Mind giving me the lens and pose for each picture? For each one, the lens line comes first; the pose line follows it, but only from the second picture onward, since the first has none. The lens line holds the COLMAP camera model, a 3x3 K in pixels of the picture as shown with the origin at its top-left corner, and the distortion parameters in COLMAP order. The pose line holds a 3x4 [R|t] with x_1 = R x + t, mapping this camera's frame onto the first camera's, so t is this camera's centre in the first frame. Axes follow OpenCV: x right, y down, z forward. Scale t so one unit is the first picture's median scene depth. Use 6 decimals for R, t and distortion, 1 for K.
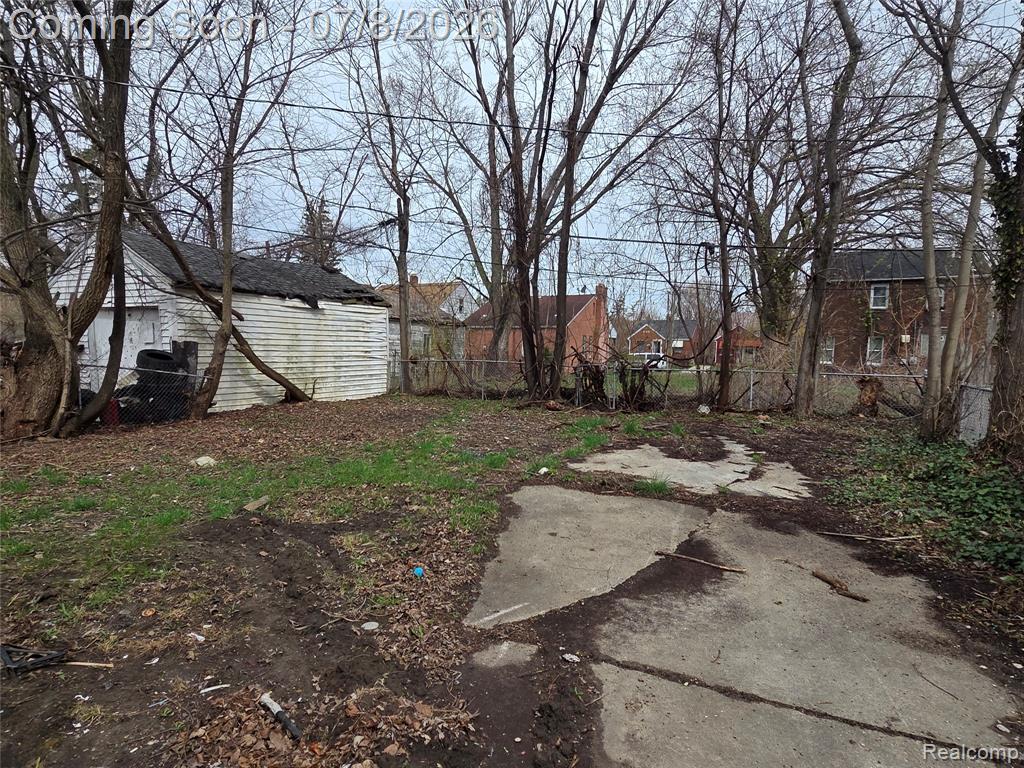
lens RADIAL K [[594.5, 0, 510.1], [0, 594.5, 383.7], [0, 0, 1]] dist [-0.001740, 0.004054]
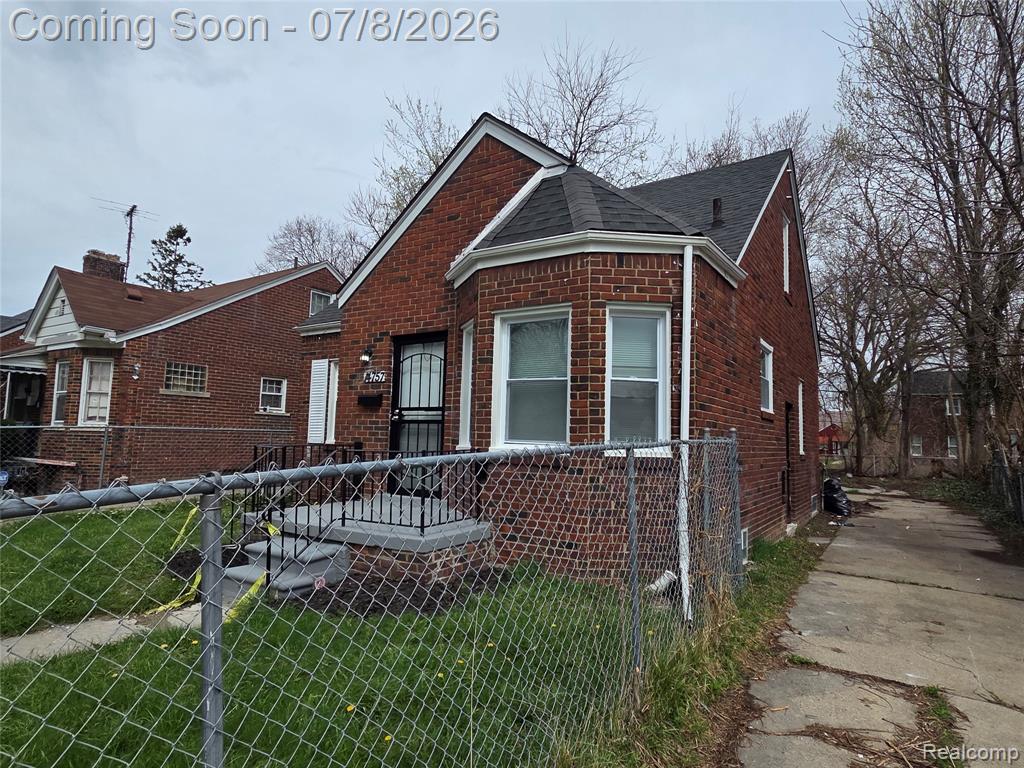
lens RADIAL K [[594.5, 0, 514.5], [0, 594.5, 383.4], [0, 0, 1]] dist [-0.001740, 0.004054]
pose [[0.995019, -0.004015, -0.099604, -0.607068], [-0.011549, 0.987816, -0.155199, 0.063061], [0.099014, 0.155577, 0.982849, -1.142648]]
